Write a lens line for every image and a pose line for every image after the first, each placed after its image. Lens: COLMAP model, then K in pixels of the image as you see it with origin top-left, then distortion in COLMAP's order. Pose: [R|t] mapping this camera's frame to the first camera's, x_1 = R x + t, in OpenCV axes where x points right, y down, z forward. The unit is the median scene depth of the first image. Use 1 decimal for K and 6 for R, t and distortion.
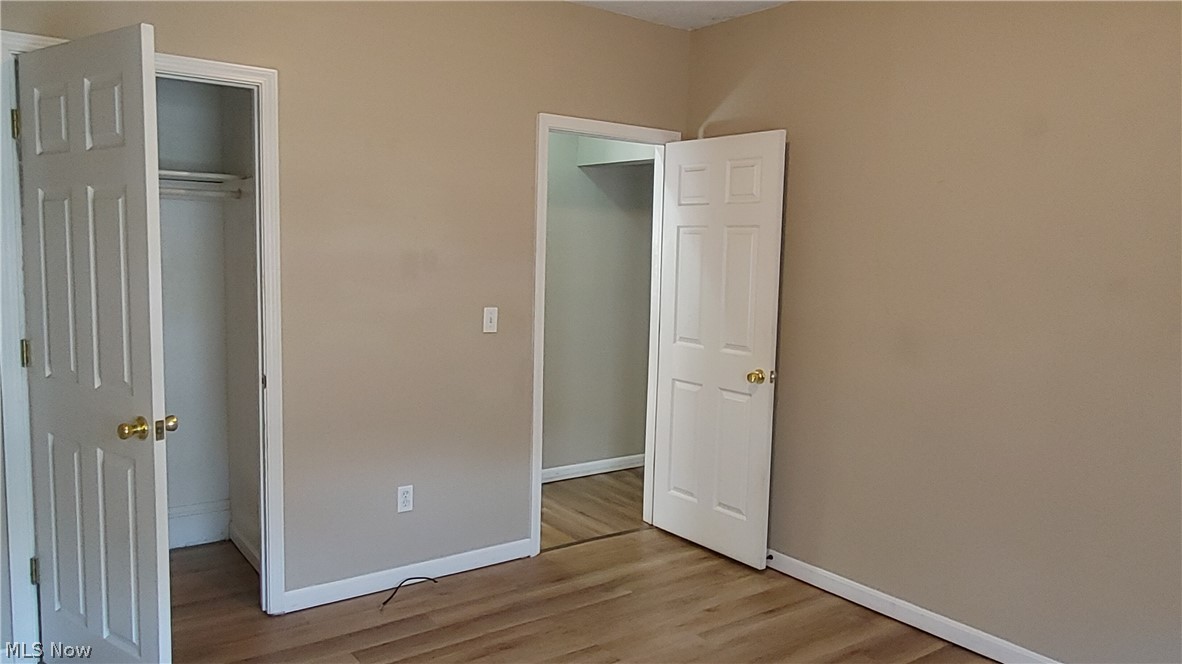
lens RADIAL K [[827.5, 0, 591.7], [0, 827.5, 331.9], [0, 0, 1]] dist [-0.011067, 0.004710]
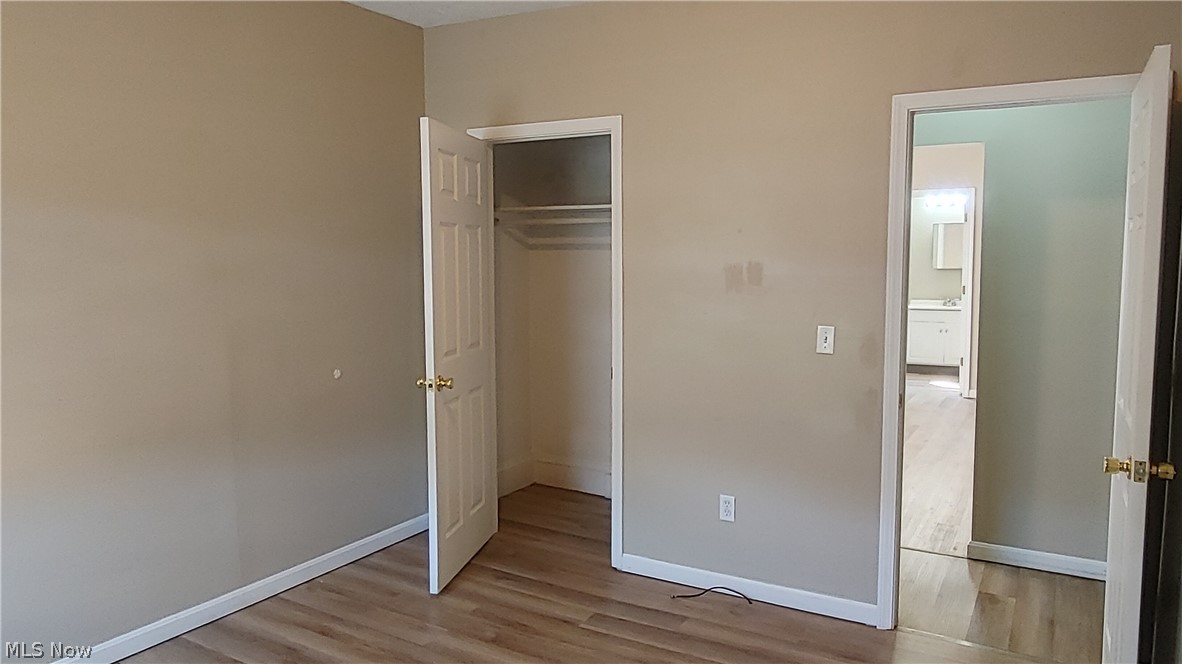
lens RADIAL K [[827.5, 0, 592.4], [0, 827.5, 330.8], [0, 0, 1]] dist [-0.011067, 0.004710]
pose [[0.386767, 0.059071, -0.920284, 0.631242], [-0.079588, 0.996361, 0.030506, -0.032446], [0.918737, 0.061445, 0.390061, 0.440468]]
